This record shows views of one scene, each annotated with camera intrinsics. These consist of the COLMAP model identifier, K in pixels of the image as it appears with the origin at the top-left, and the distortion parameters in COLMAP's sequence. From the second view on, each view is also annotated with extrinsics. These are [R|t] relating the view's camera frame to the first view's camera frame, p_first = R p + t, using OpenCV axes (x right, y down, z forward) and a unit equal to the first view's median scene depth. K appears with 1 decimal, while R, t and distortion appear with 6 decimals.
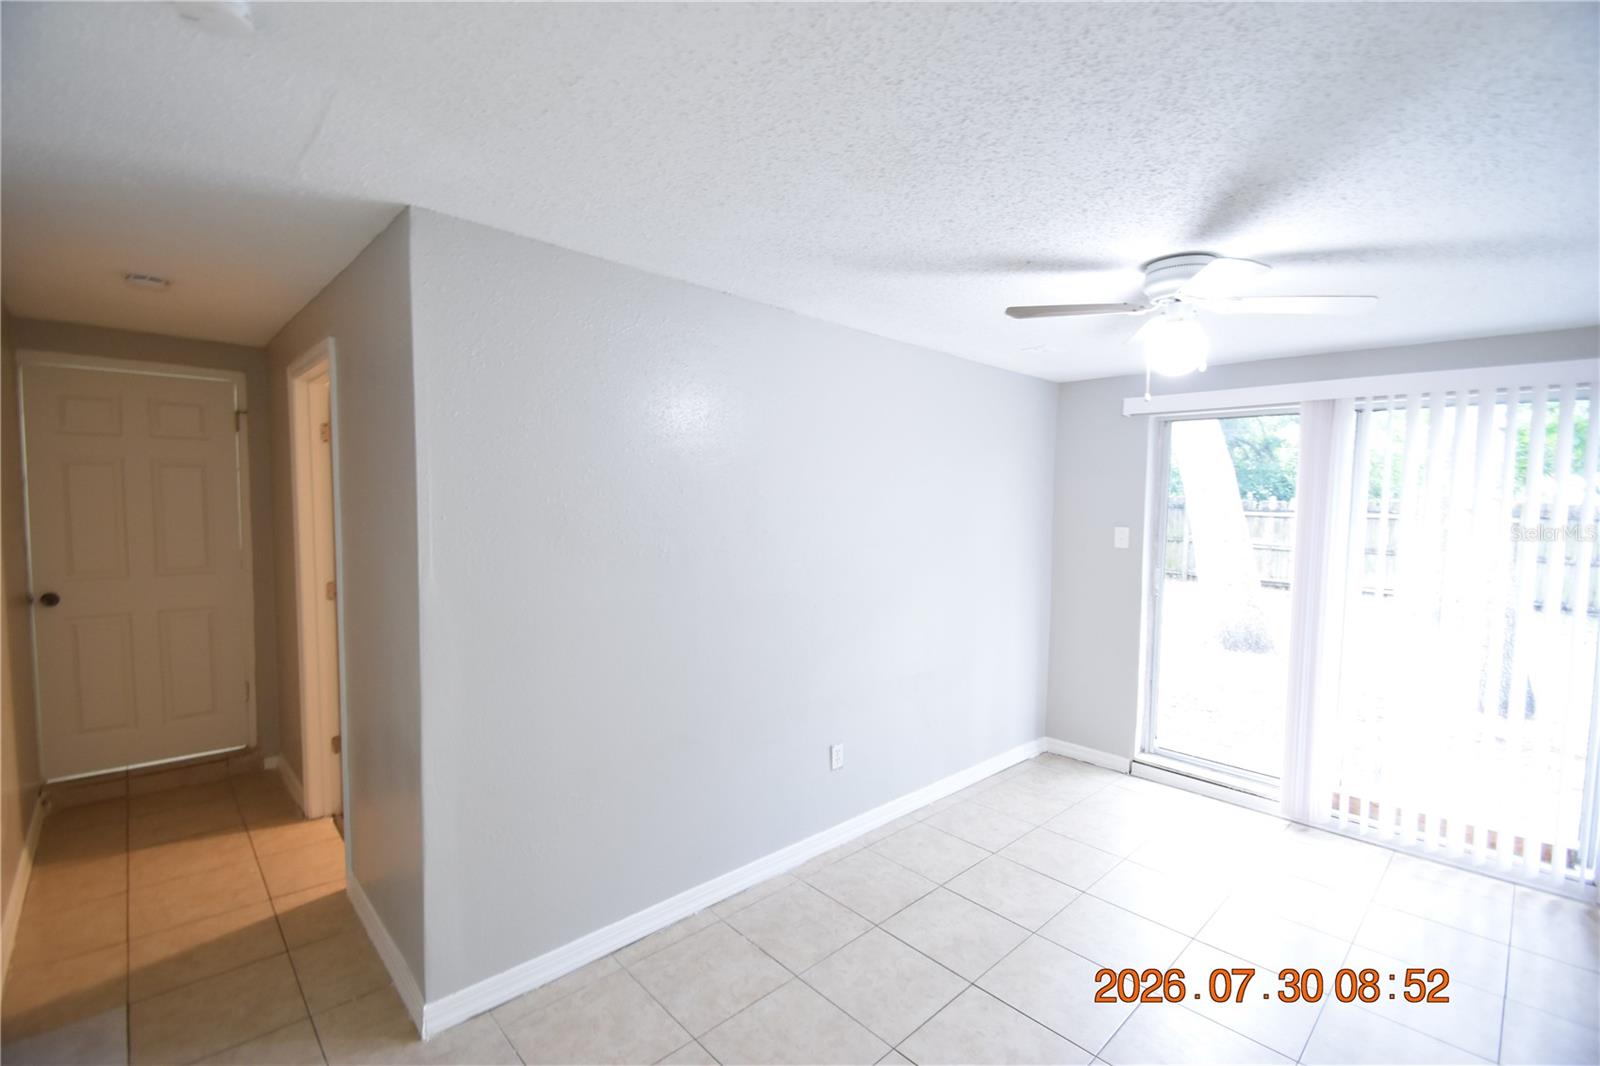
lens RADIAL K [[699.2, 0, 791.5], [0, 699.2, 543.6], [0, 0, 1]] dist [0.016838, -0.018008]
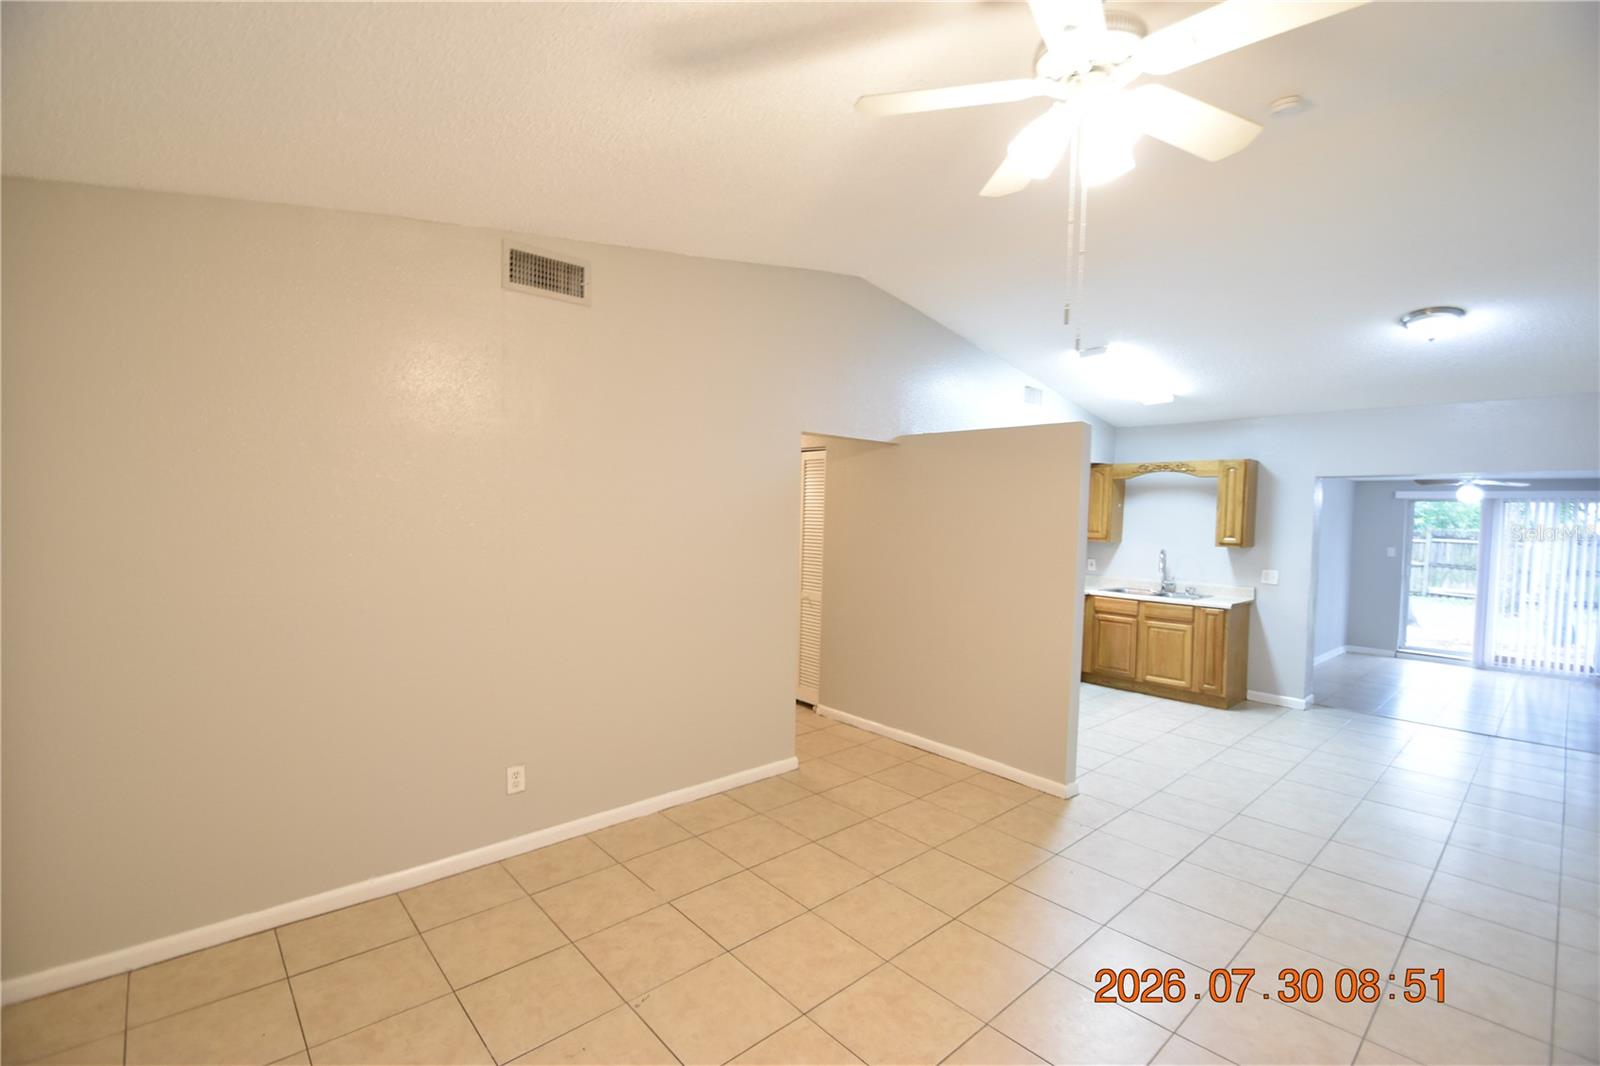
lens RADIAL K [[699.2, 0, 791.5], [0, 699.2, 543.6], [0, 0, 1]] dist [0.016838, -0.018008]
pose [[0.999324, 0.011084, -0.035057, -1.639336], [-0.012021, 0.999573, -0.026640, 0.056311], [0.034747, 0.027043, 0.999030, -1.568143]]
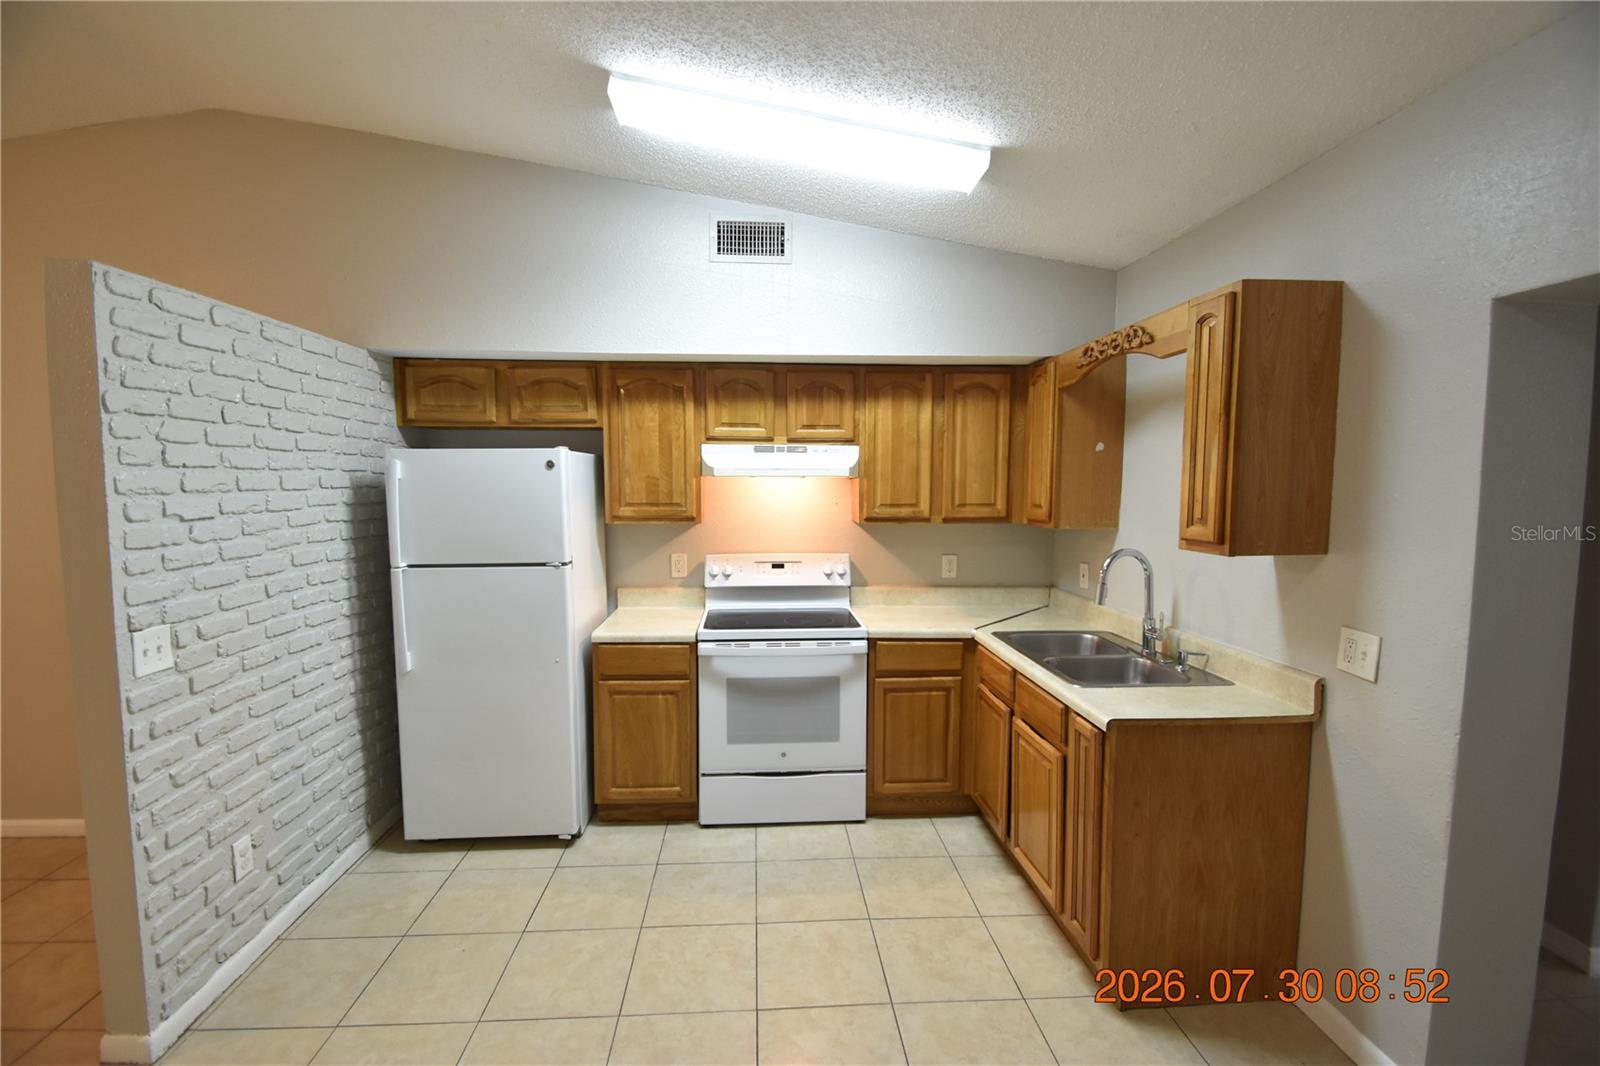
lens RADIAL K [[699.2, 0, 791.5], [0, 699.2, 543.6], [0, 0, 1]] dist [0.016838, -0.018008]
pose [[0.760877, 0.041891, -0.647542, -0.465707], [-0.031641, 0.999122, 0.027456, -0.008249], [0.648124, -0.000401, 0.761535, -0.446556]]
